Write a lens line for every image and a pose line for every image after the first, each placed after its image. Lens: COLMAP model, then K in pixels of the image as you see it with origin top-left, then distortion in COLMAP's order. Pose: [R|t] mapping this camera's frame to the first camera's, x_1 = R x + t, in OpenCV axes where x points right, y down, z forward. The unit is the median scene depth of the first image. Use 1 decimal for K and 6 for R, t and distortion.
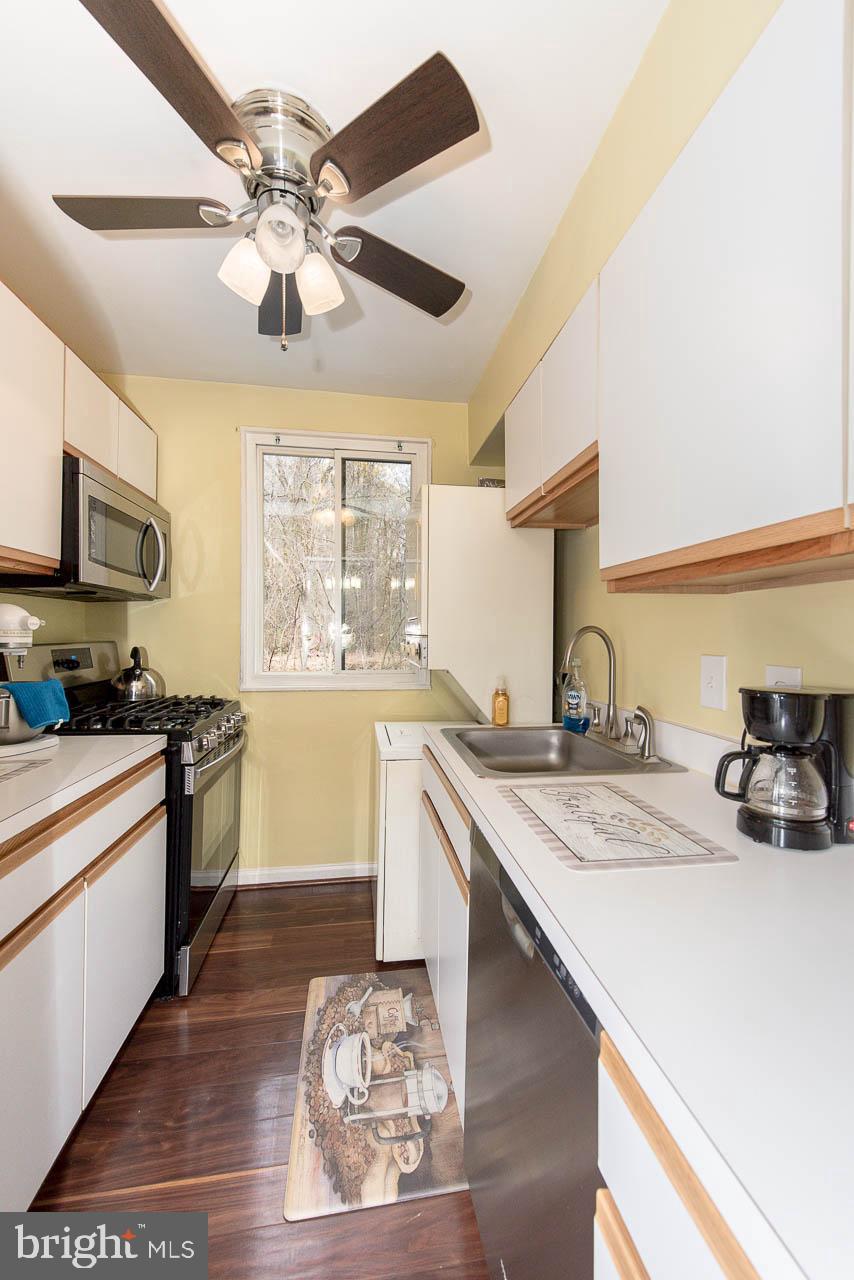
lens RADIAL K [[515.4, 0, 428.8], [0, 515.4, 632.2], [0, 0, 1]] dist [0.012104, -0.003881]
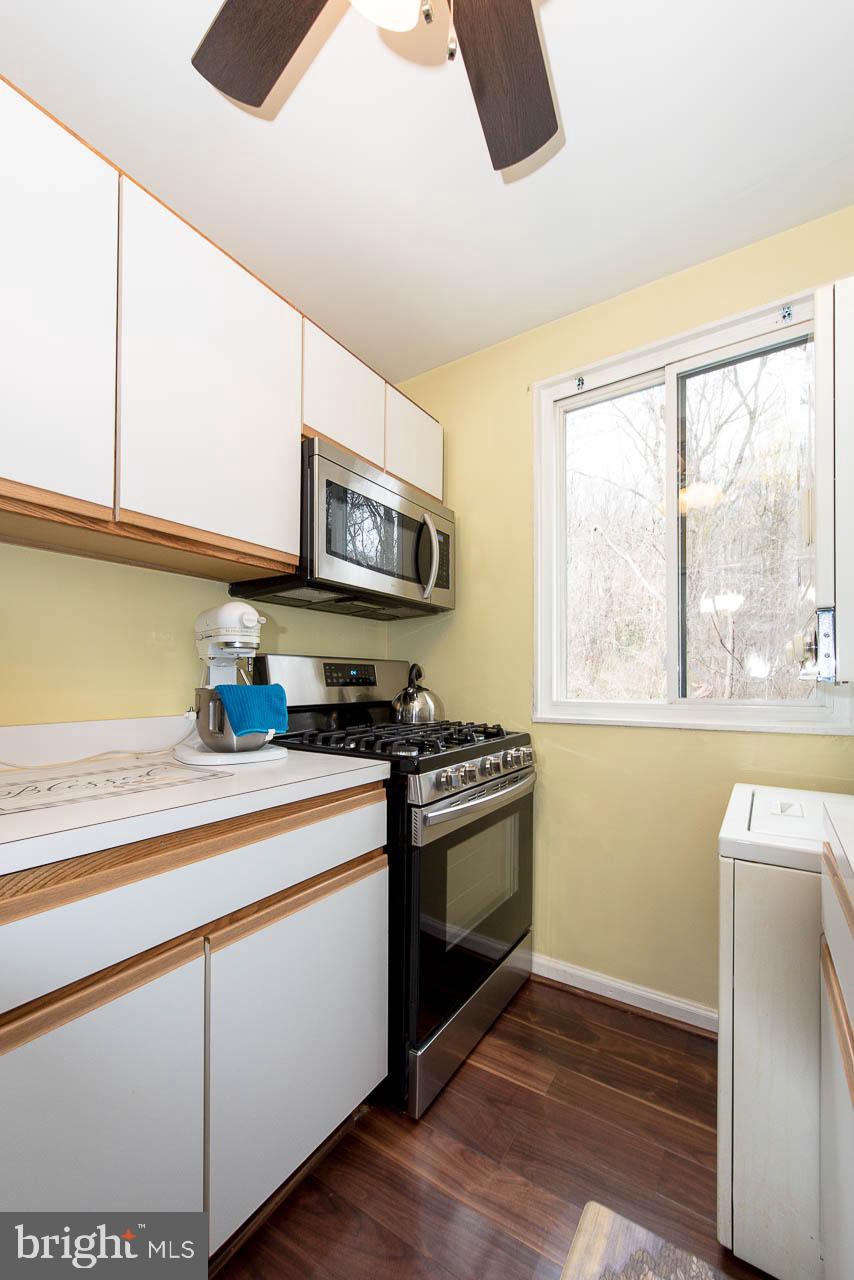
lens RADIAL K [[515.4, 0, 415.3], [0, 515.4, 678.3], [0, 0, 1]] dist [0.012104, -0.003881]
pose [[0.742372, -0.016331, -0.669789, 0.034596], [0.014323, 0.999861, -0.008504, 0.081144], [0.669835, -0.003280, 0.742502, 0.452812]]
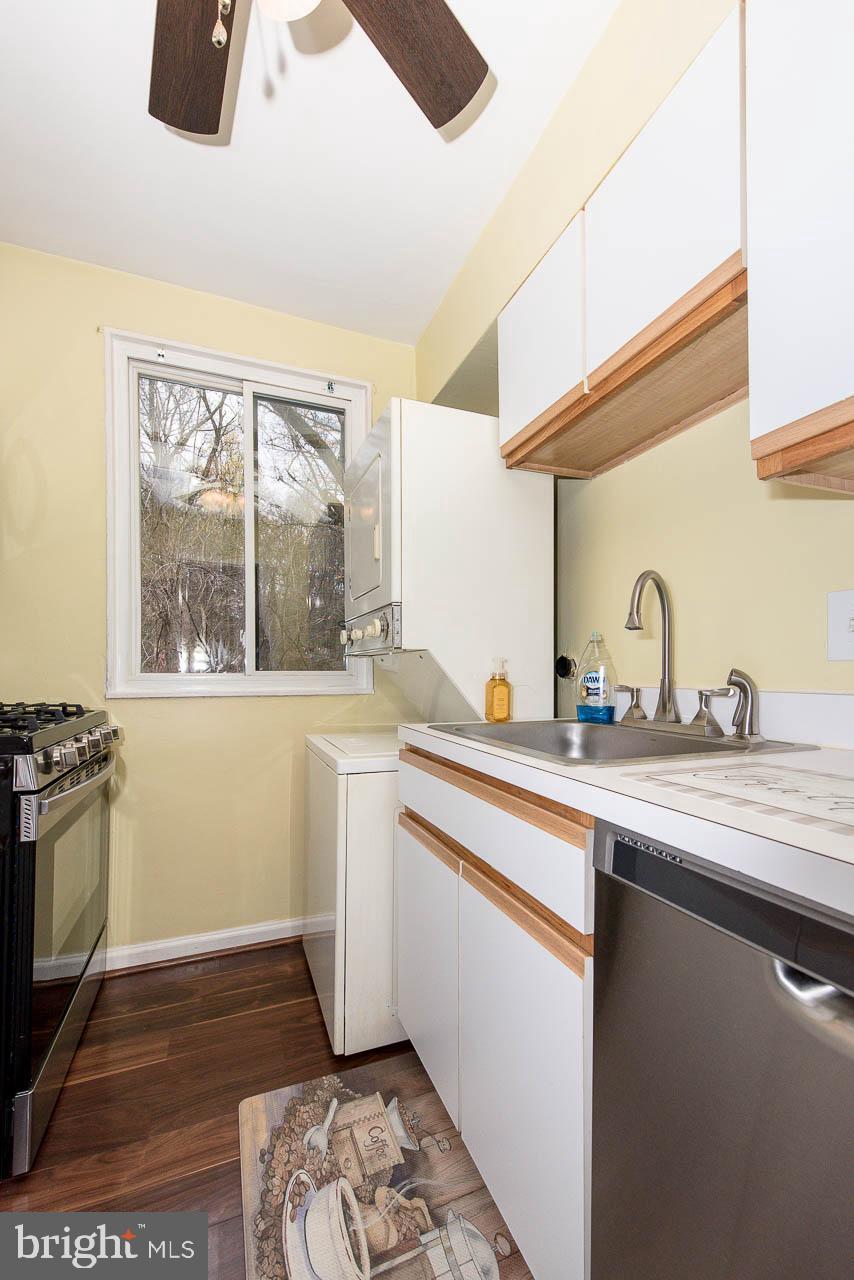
lens RADIAL K [[515.4, 0, 429.5], [0, 515.4, 676.4], [0, 0, 1]] dist [0.012104, -0.003881]
pose [[0.971867, -0.002180, 0.235522, -0.153461], [-0.000123, 0.999952, 0.009764, 0.117678], [-0.235532, -0.009518, 0.971820, 0.308135]]
